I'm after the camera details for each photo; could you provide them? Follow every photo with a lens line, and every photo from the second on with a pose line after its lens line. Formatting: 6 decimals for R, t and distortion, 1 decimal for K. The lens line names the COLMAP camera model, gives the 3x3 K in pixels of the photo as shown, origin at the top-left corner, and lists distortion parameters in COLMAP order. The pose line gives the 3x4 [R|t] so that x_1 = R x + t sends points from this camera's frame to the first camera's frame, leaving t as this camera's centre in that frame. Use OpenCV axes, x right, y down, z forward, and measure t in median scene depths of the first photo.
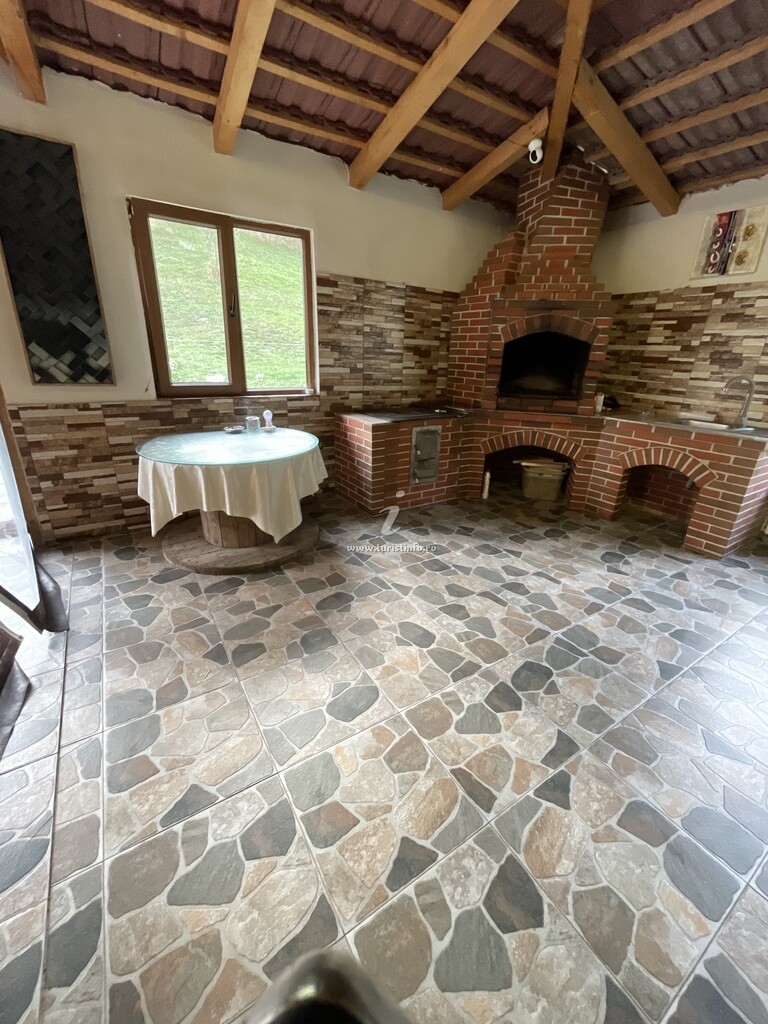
lens RADIAL K [[416.7, 0, 383.8], [0, 416.7, 512.7], [0, 0, 1]] dist [-0.001285, -0.001130]
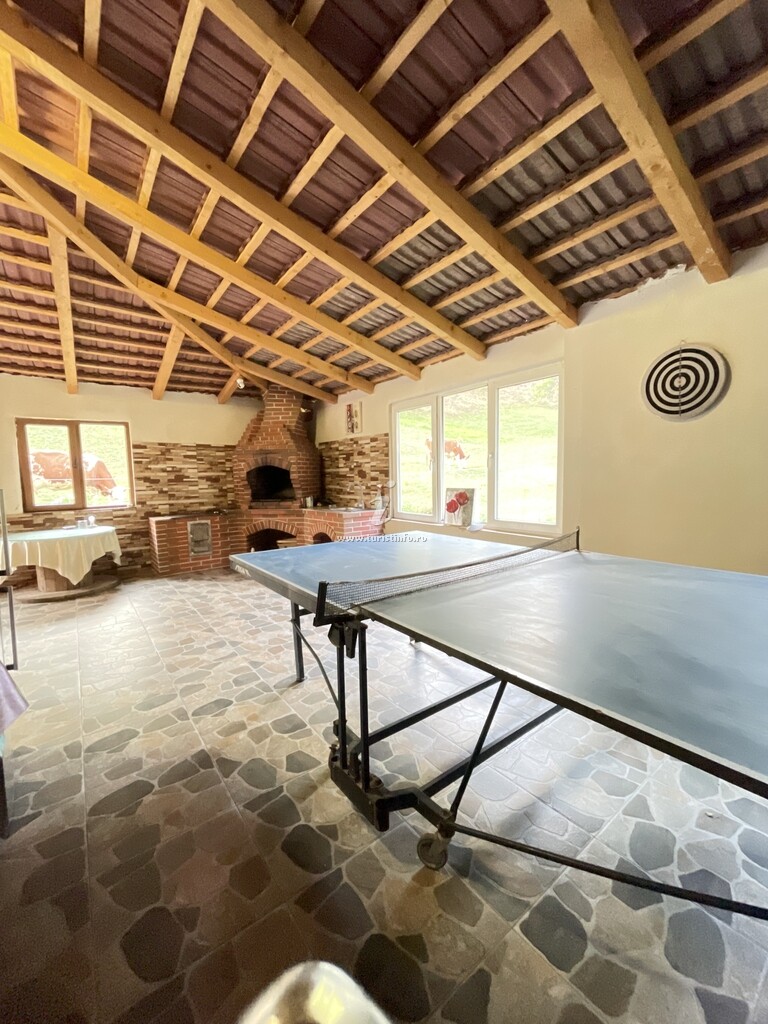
lens RADIAL K [[416.7, 0, 383.7], [0, 416.7, 512.6], [0, 0, 1]] dist [-0.001285, -0.001130]
pose [[0.995400, -0.061128, 0.073769, 0.720511], [0.079114, 0.958737, -0.273065, 0.278361], [-0.054033, 0.277645, 0.959163, -0.662844]]
